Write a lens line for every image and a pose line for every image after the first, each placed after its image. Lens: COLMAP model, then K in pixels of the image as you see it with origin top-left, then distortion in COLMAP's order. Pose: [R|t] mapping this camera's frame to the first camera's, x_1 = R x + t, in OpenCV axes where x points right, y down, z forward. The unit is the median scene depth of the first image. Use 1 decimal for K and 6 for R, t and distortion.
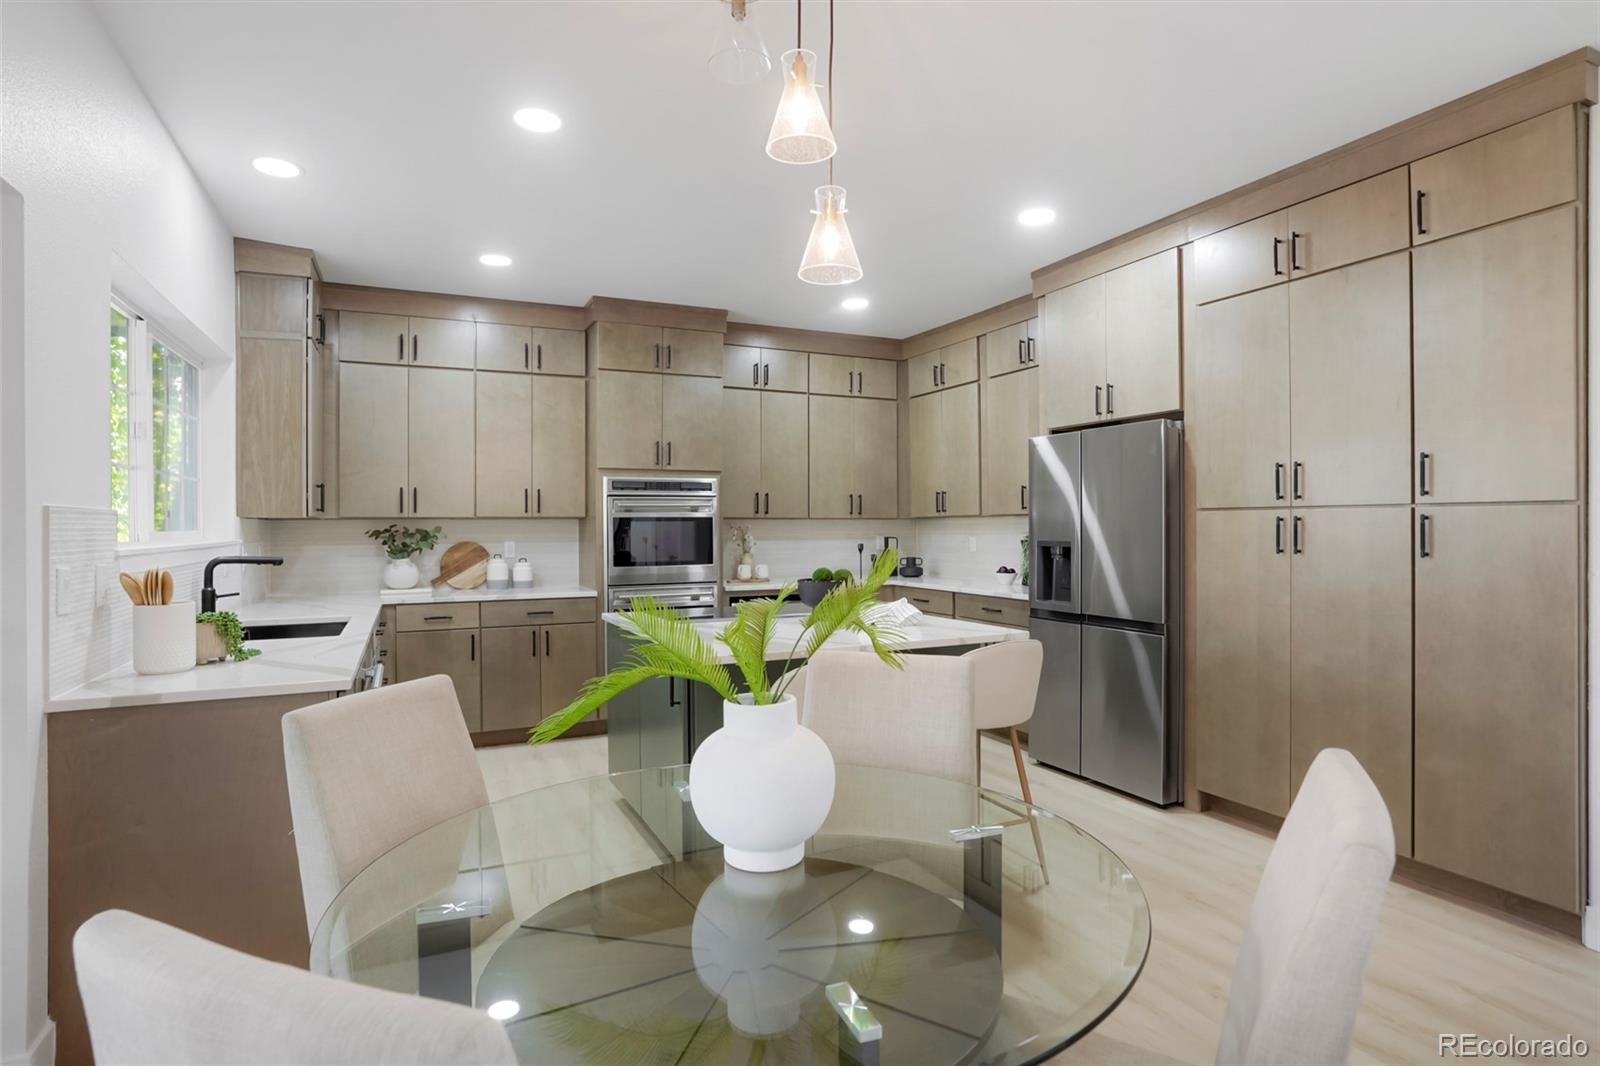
lens RADIAL K [[854.2, 0, 802.0], [0, 854.2, 526.4], [0, 0, 1]] dist [-0.039076, 0.012121]
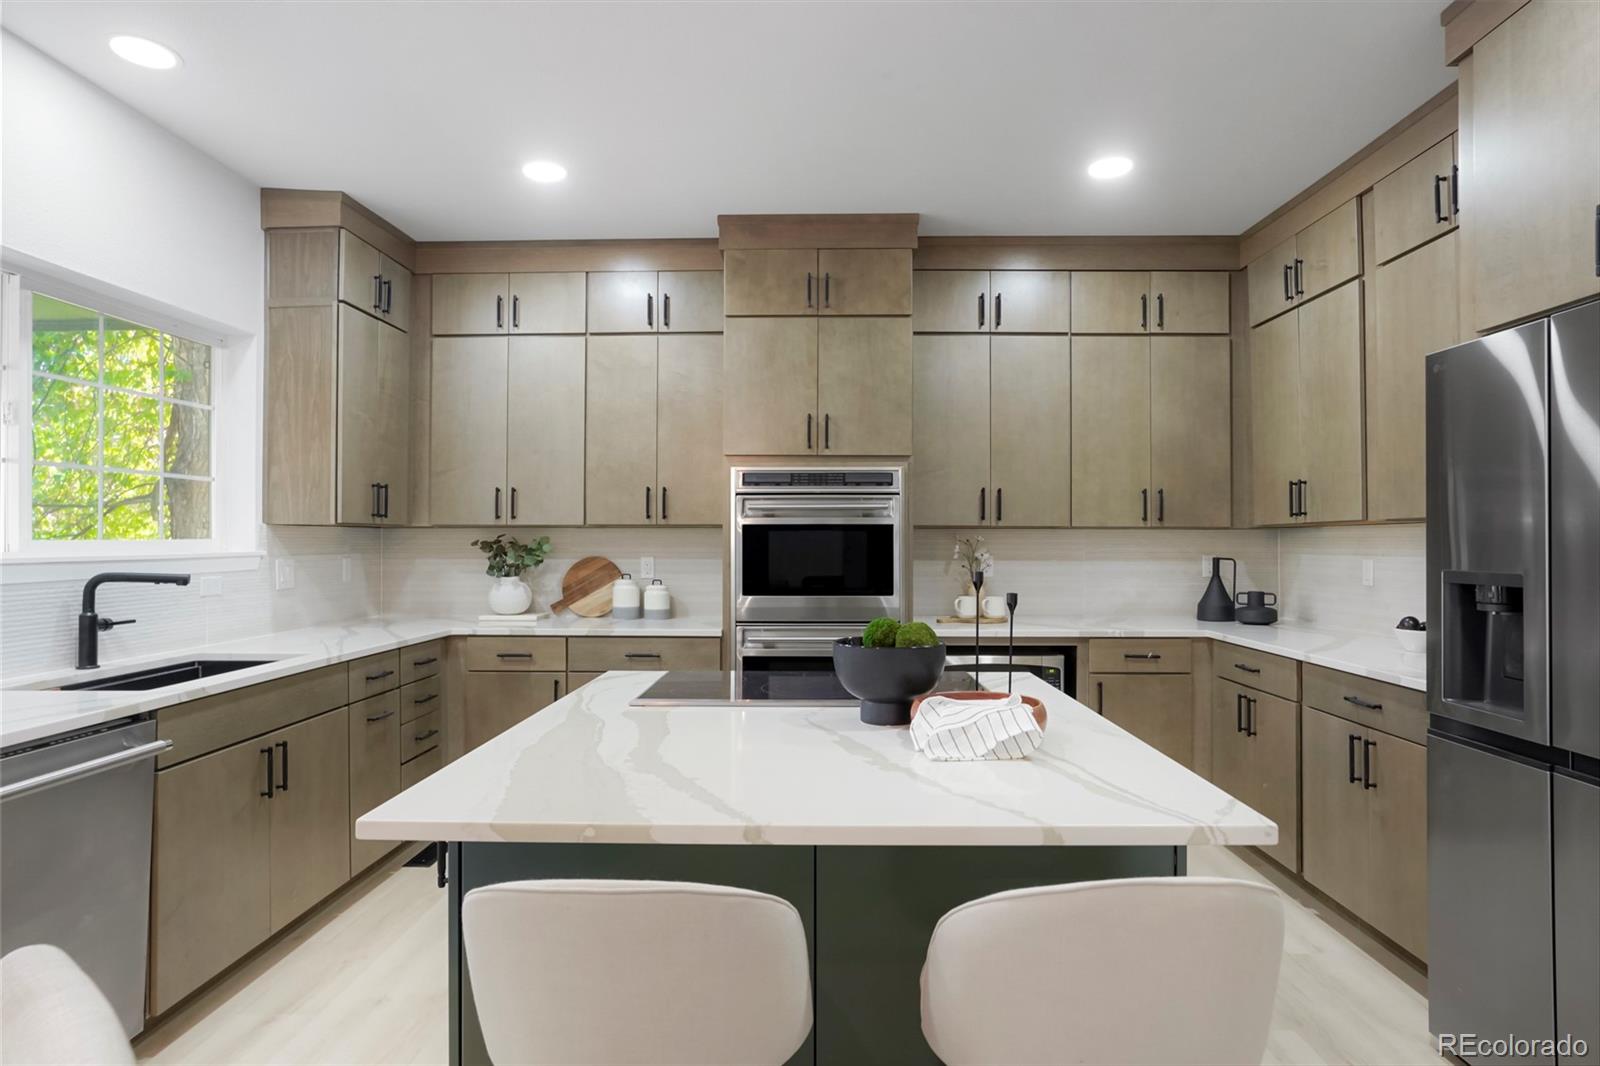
lens RADIAL K [[917.2, 0, 792.8], [0, 917.2, 531.3], [0, 0, 1]] dist [-0.033009, 0.010760]
pose [[0.892416, 0.000807, -0.451213, 0.152994], [-0.005479, 0.999944, -0.009049, 0.001346], [0.451180, 0.010548, 0.892371, 0.335827]]
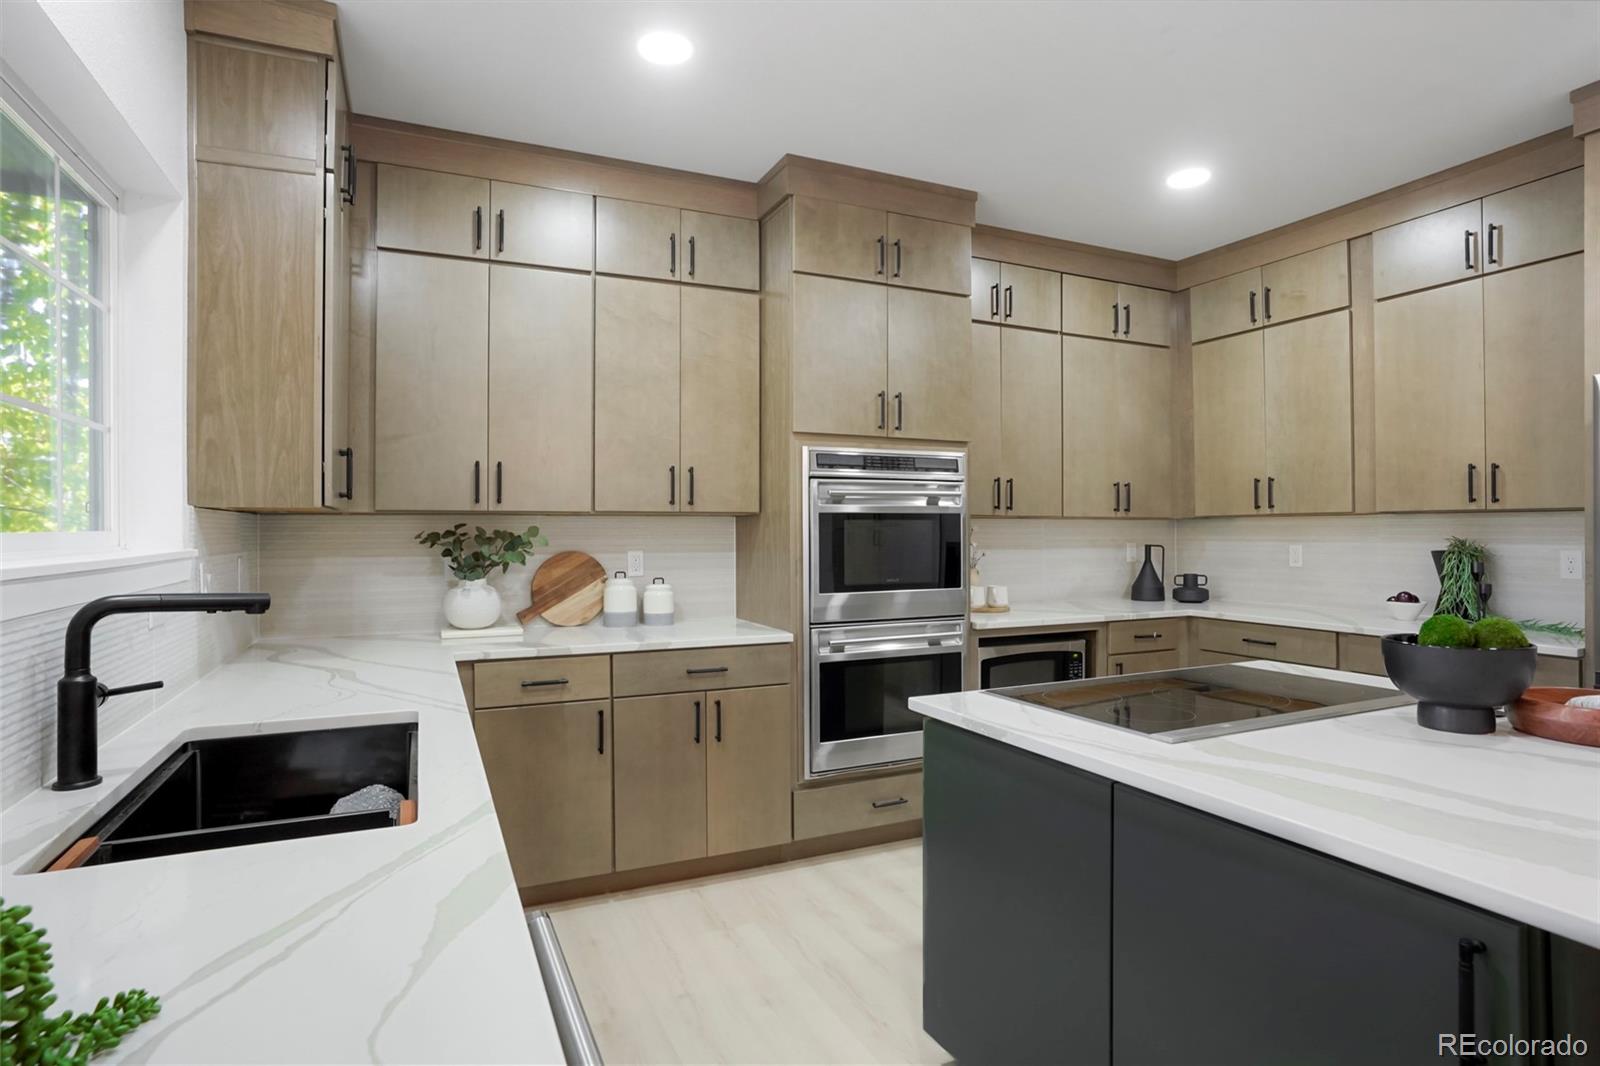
lens RADIAL K [[854.2, 0, 800.8], [0, 854.2, 529.3], [0, 0, 1]] dist [-0.039076, 0.012121]
pose [[0.999970, 0.002838, -0.007255, -0.224435], [-0.002857, 0.999993, -0.002577, 0.002939], [0.007248, 0.002598, 0.999970, 0.375194]]
